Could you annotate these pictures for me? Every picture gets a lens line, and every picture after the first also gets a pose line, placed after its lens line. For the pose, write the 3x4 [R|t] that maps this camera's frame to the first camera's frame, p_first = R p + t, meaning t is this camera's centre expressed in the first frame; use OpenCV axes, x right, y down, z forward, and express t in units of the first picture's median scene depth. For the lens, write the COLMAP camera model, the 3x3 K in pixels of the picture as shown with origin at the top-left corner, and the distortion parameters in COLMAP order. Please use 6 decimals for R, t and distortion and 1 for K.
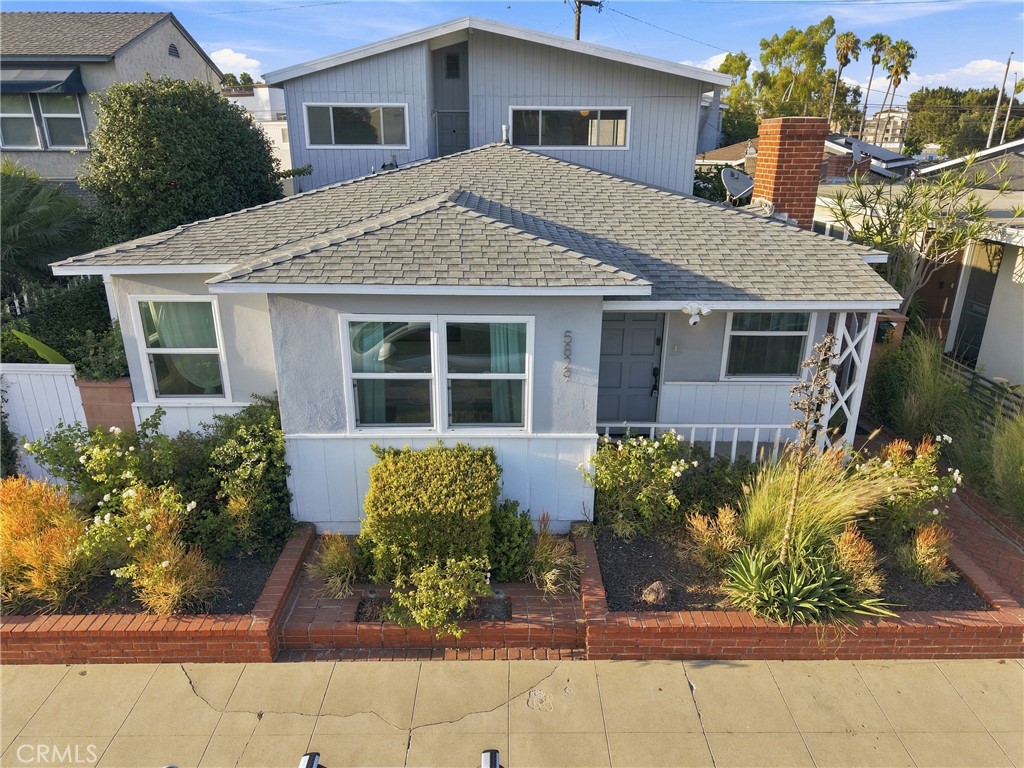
lens RADIAL K [[682.8, 0, 511.5], [0, 682.8, 386.8], [0, 0, 1]] dist [0.028320, -0.026167]
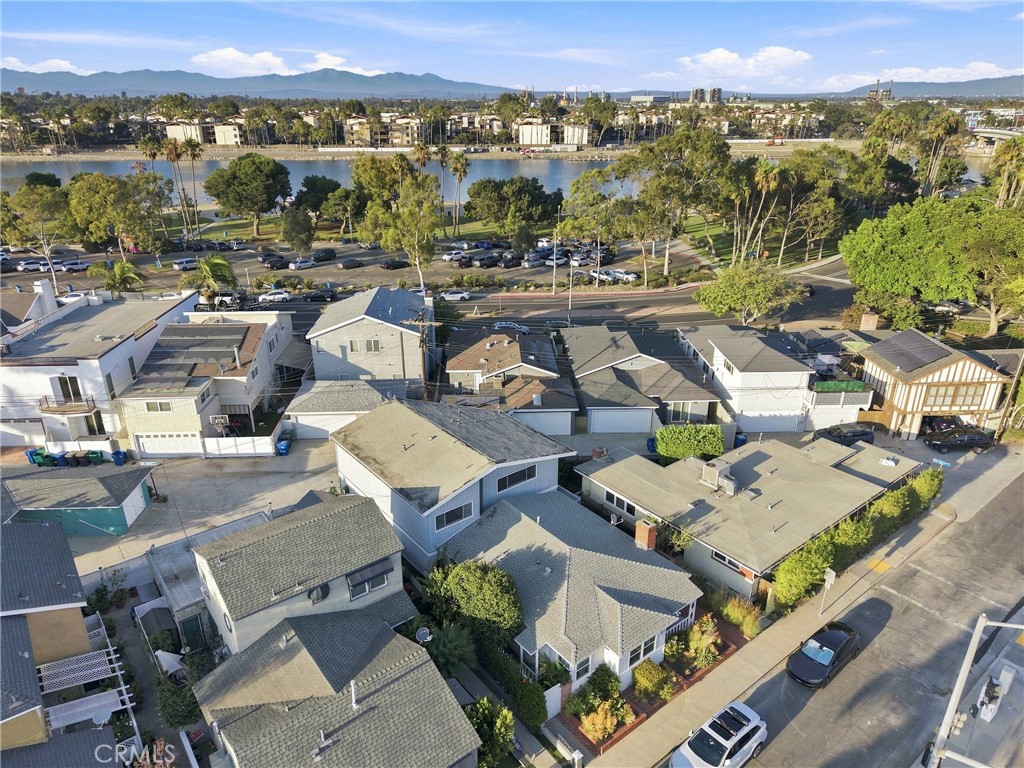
lens RADIAL K [[682.8, 0, 513.3], [0, 682.8, 383.6], [0, 0, 1]] dist [0.028320, -0.026167]
pose [[0.795143, -0.236228, 0.558520, -2.885367], [0.210608, 0.971253, 0.110960, -2.387414], [-0.568676, 0.029399, 0.822036, -2.304339]]
